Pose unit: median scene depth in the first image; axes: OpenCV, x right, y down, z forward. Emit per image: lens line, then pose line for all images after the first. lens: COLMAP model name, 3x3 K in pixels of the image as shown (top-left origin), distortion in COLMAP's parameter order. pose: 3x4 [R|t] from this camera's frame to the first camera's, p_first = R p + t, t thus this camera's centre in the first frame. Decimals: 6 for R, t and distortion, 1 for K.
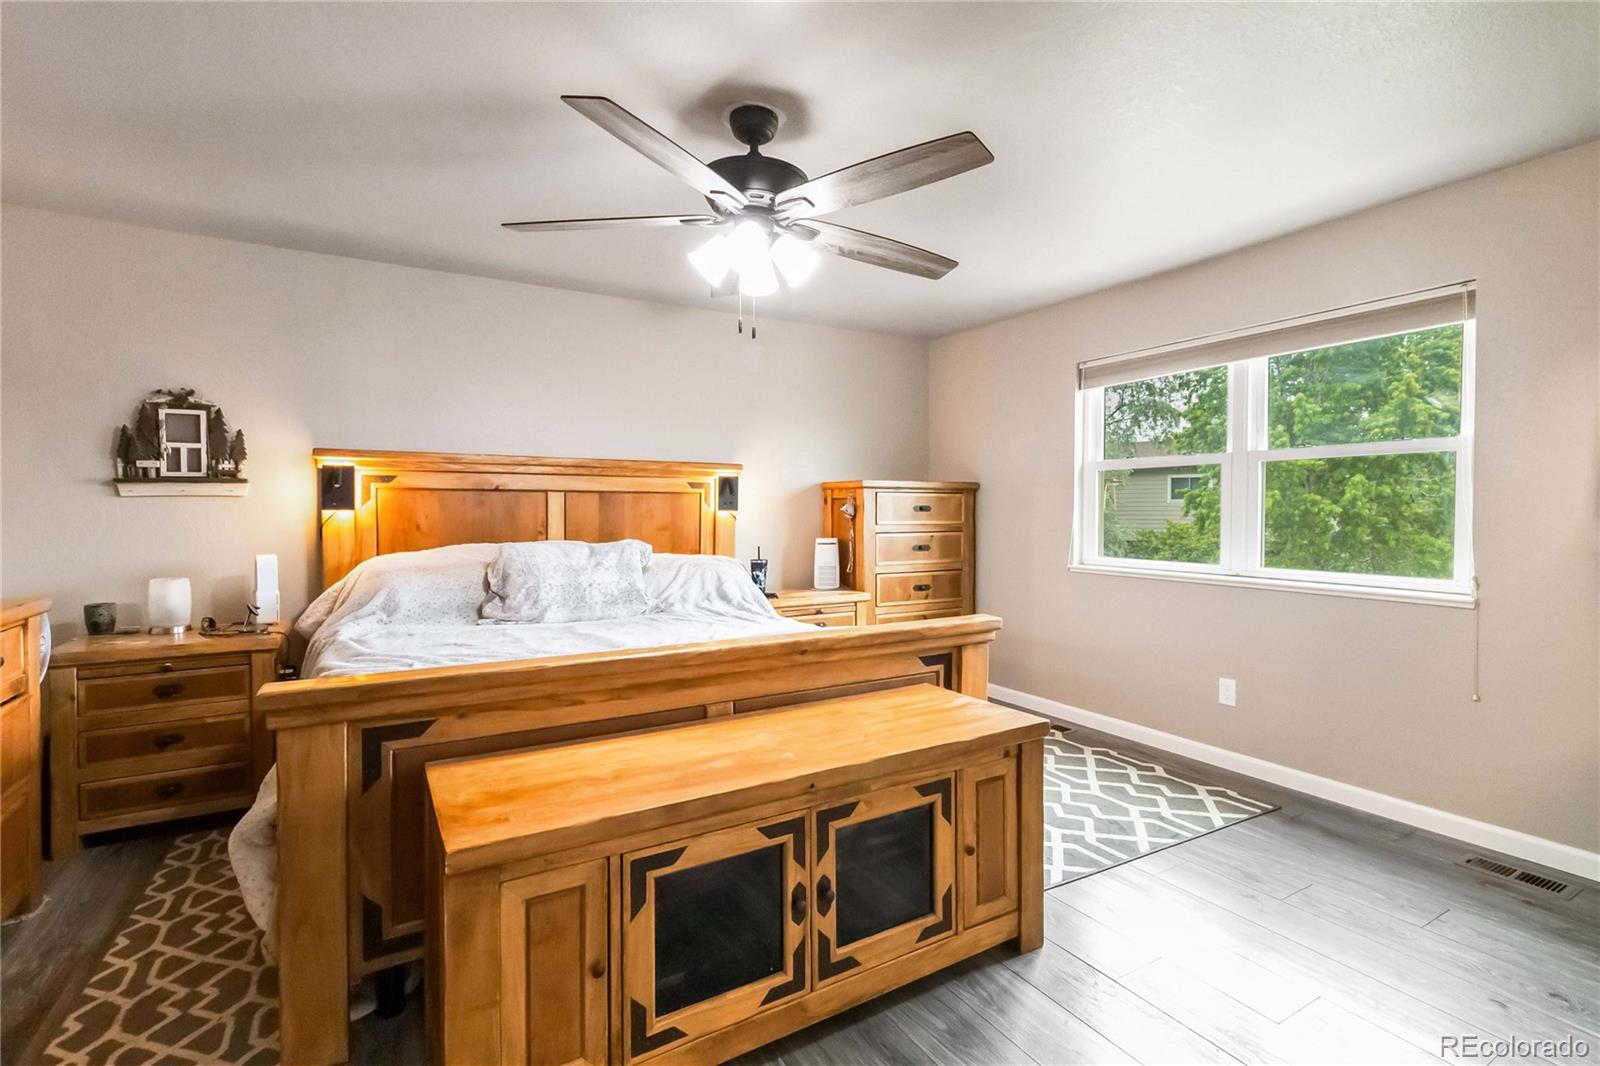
lens RADIAL K [[737.5, 0, 810.8], [0, 737.5, 525.2], [0, 0, 1]] dist [0.003588, -0.000953]
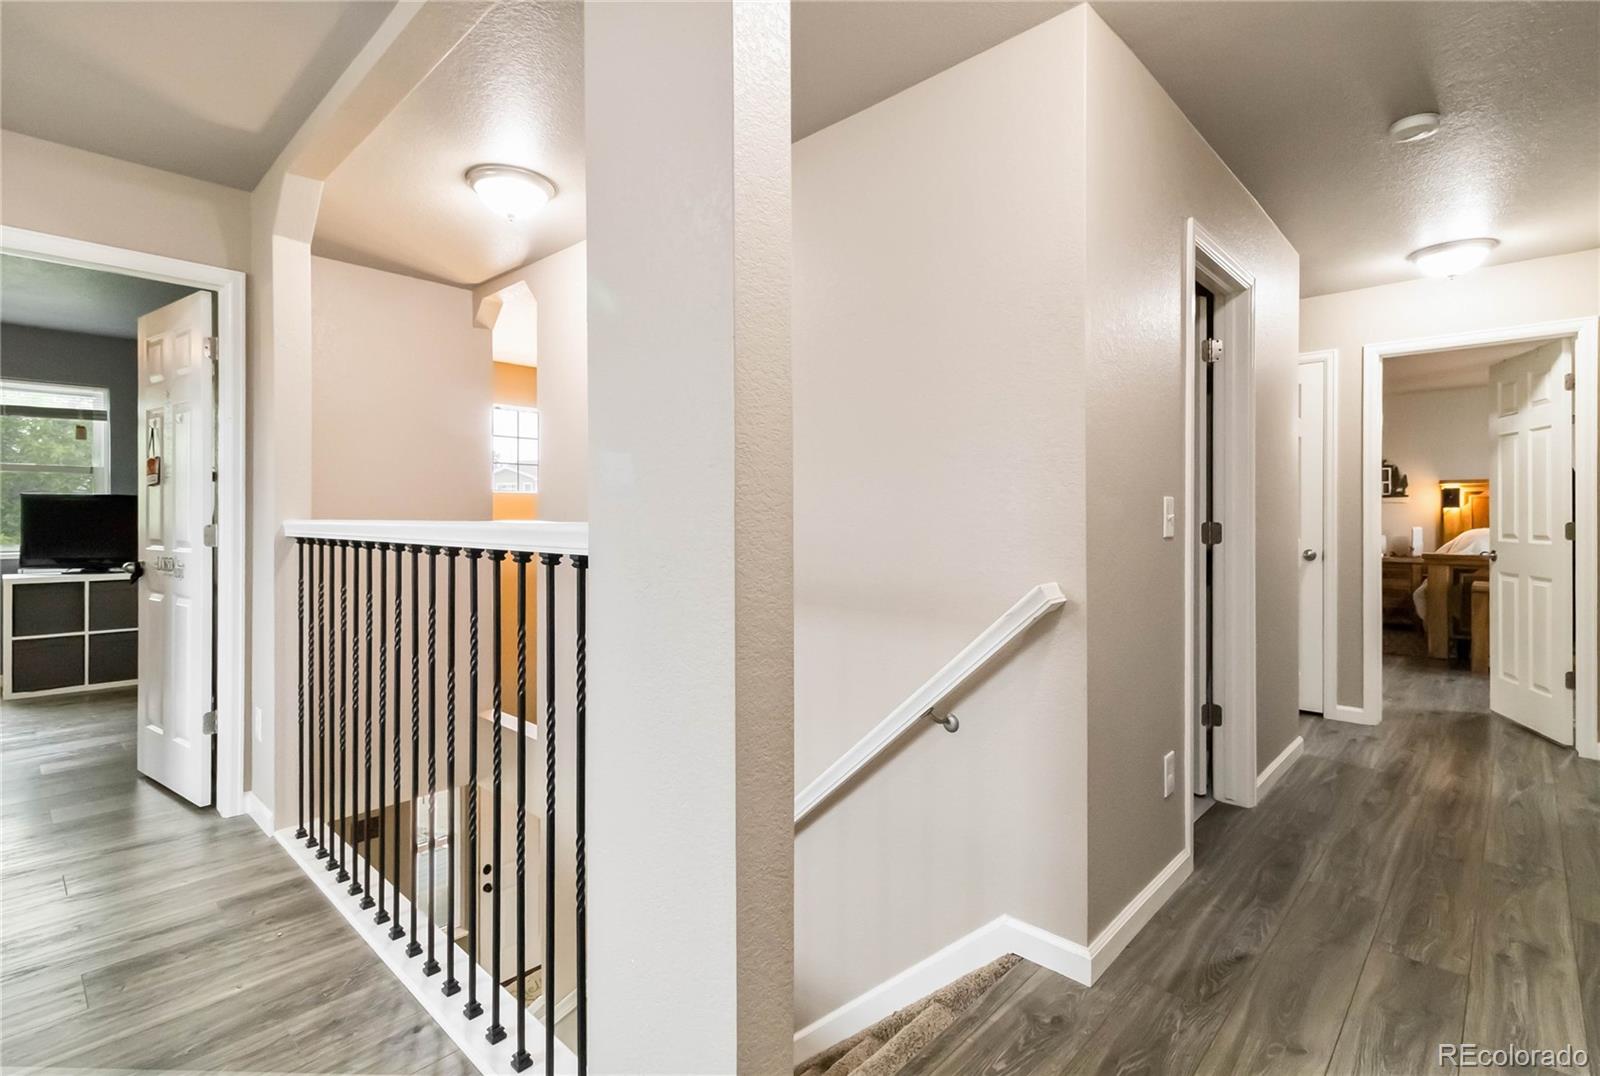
lens RADIAL K [[737.5, 0, 790.0], [0, 737.5, 515.4], [0, 0, 1]] dist [0.003588, -0.000953]
pose [[0.251637, -0.003075, -0.967817, 1.040482], [-0.017483, 0.999817, -0.007722, 0.055800], [0.967664, 0.018863, 0.251538, -1.528004]]
